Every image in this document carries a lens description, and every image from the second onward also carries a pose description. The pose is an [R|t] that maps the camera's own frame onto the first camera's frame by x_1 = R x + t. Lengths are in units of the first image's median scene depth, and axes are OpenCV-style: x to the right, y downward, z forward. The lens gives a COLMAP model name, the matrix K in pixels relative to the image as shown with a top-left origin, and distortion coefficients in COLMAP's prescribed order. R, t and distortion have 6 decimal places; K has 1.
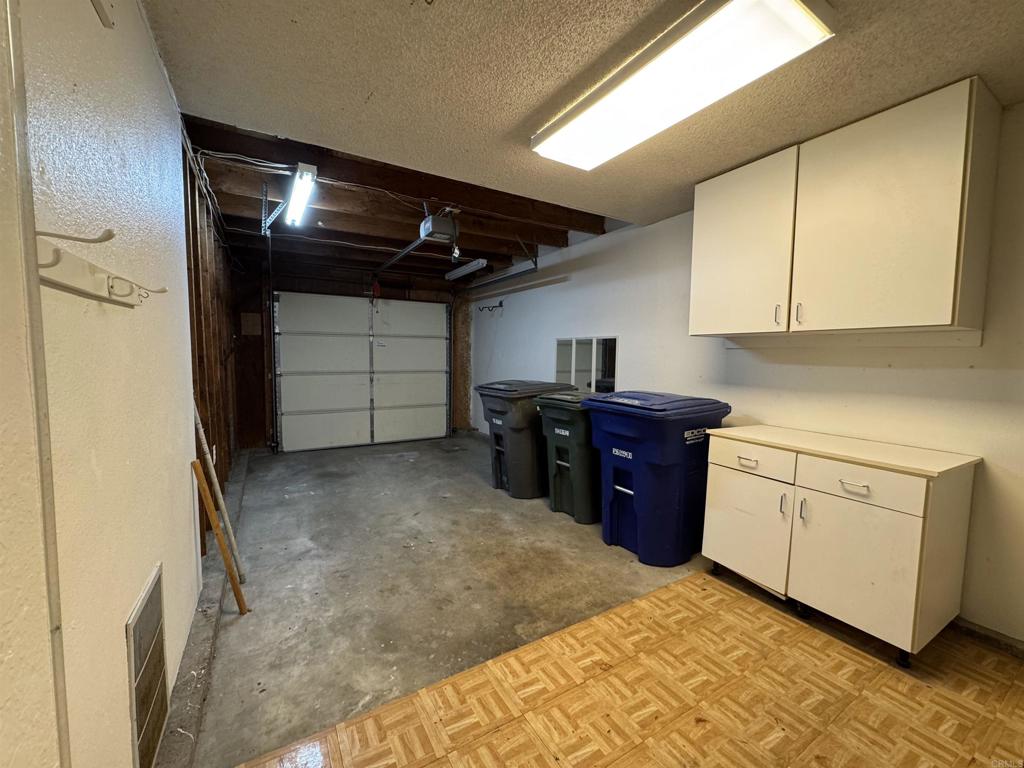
lens RADIAL K [[403.0, 0, 512.0], [0, 403.0, 384.0], [0, 0, 1]] dist [-0.000266, -0.000051]
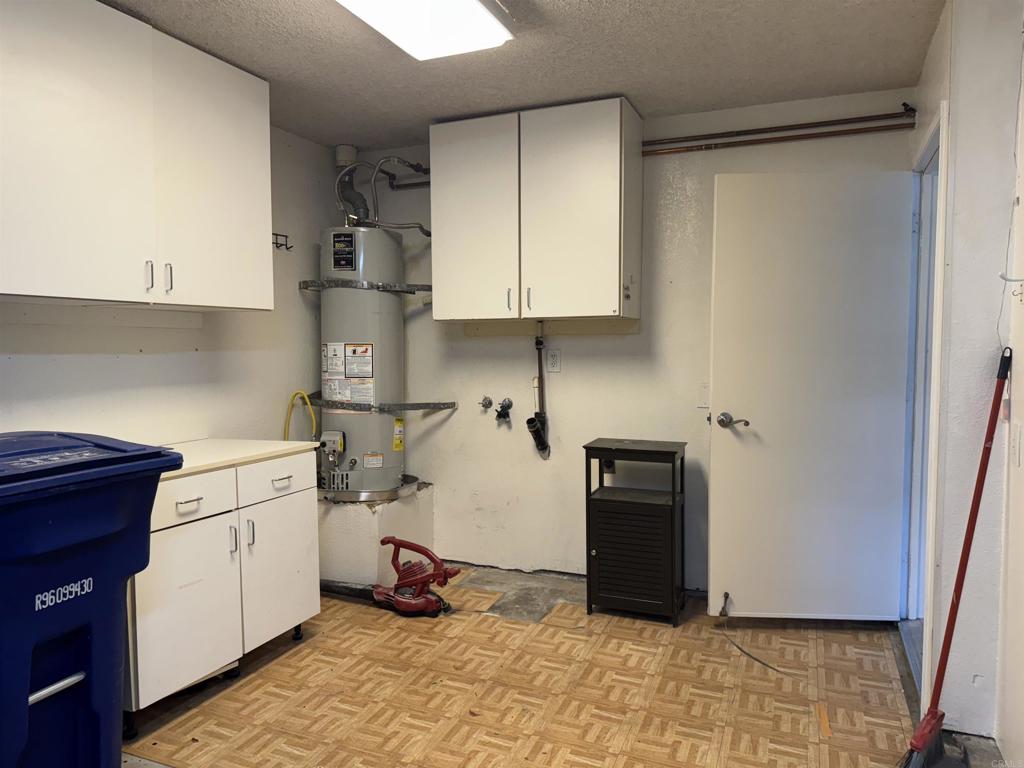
lens RADIAL K [[711.6, 0, 512.0], [0, 711.6, 384.0], [0, 0, 1]] dist [-0.002737, -0.000218]
pose [[-0.585744, -0.060984, 0.808198, -0.702144], [0.049405, 0.992624, 0.110707, -0.112072], [-0.808989, 0.104775, -0.578411, 1.376332]]
